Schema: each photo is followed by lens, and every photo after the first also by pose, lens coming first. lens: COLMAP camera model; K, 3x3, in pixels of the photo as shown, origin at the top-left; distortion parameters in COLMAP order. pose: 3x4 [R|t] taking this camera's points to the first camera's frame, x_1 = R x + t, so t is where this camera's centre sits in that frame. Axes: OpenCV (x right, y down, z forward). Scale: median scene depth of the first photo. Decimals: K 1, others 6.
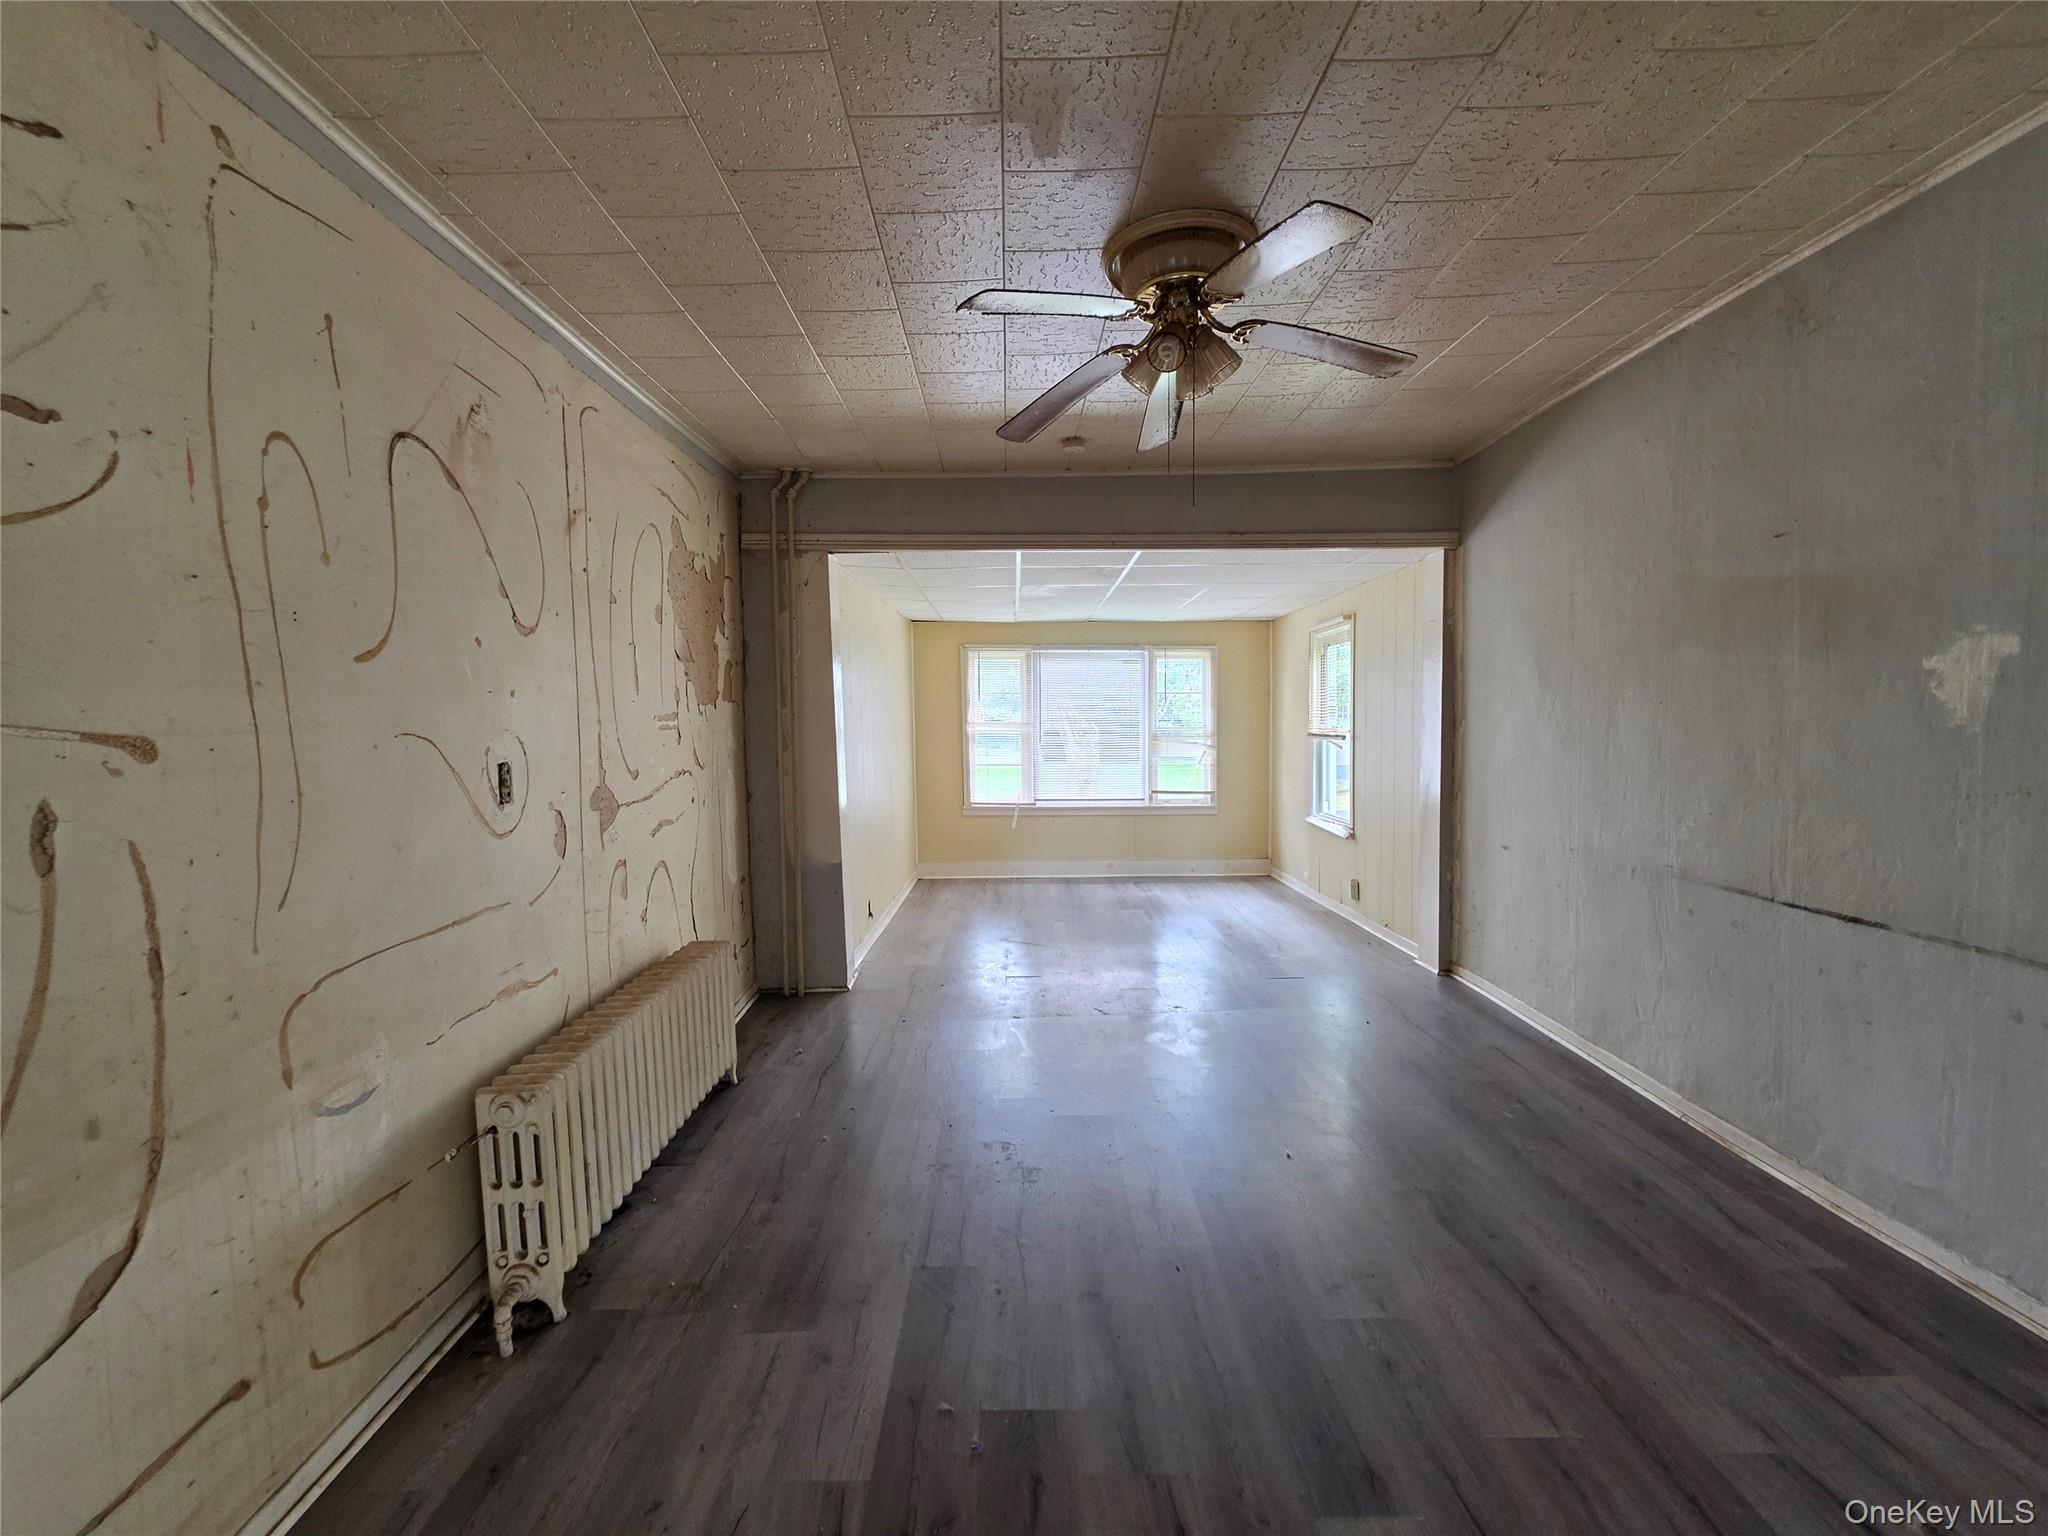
lens RADIAL K [[824.2, 0, 1014.3], [0, 824.2, 779.9], [0, 0, 1]] dist [-0.002607, 0.000614]
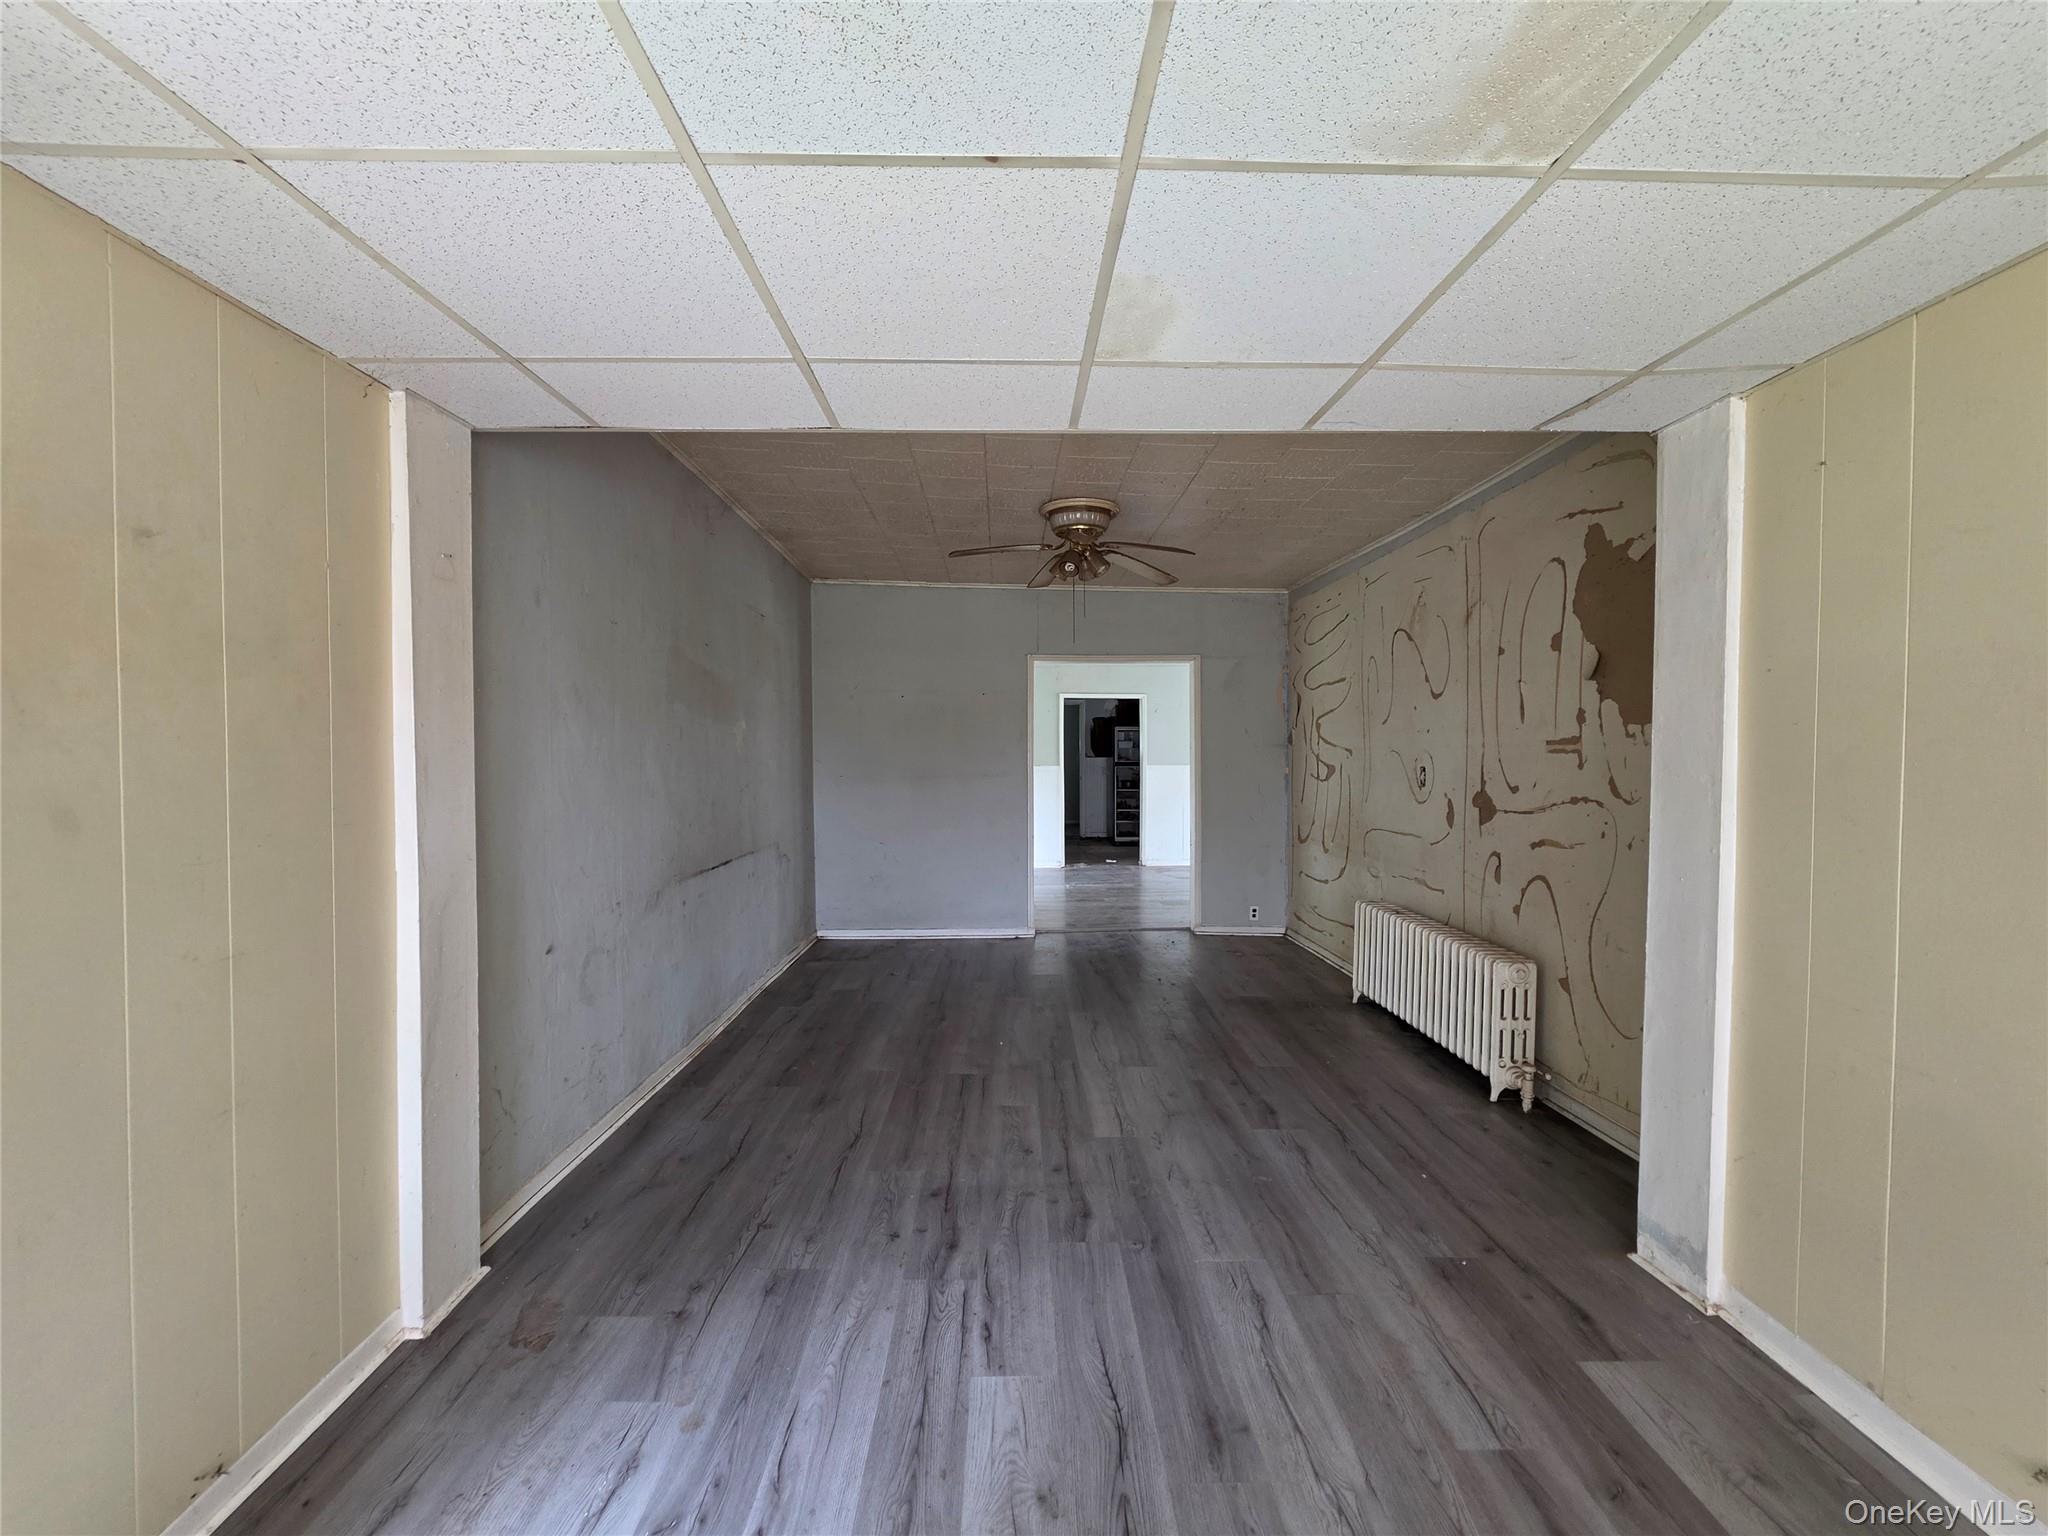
lens RADIAL K [[824.2, 0, 1023.3], [0, 824.2, 777.6], [0, 0, 1]] dist [-0.002607, 0.000614]
pose [[-0.999622, 0.017498, -0.021205, 0.329590], [0.015082, 0.993908, 0.109176, -0.192197], [0.022987, 0.108815, -0.993796, 2.516606]]
